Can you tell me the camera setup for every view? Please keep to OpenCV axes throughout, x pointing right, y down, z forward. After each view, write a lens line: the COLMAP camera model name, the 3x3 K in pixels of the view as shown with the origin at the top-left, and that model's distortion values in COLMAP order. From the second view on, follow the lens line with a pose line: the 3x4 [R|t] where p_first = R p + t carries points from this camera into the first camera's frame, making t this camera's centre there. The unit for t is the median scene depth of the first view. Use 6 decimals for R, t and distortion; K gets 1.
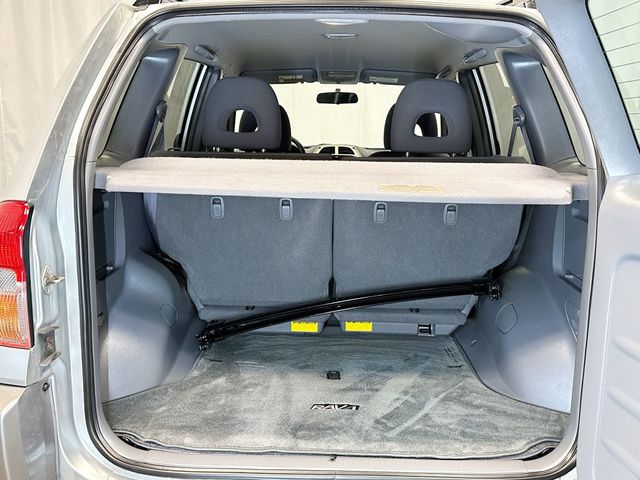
lens RADIAL K [[593.3, 0, 323.3], [0, 593.3, 238.4], [0, 0, 1]] dist [0.183806, -0.365820]
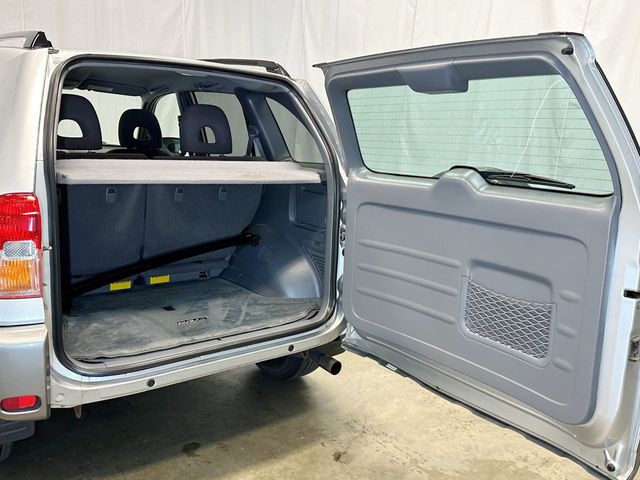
lens RADIAL K [[593.3, 0, 323.3], [0, 593.3, 238.4], [0, 0, 1]] dist [0.183806, -0.365820]
pose [[0.773778, -0.096845, 0.626010, -0.605134], [0.086741, 0.995134, 0.046733, 0.026146], [-0.627490, 0.018140, 0.778413, -0.373984]]
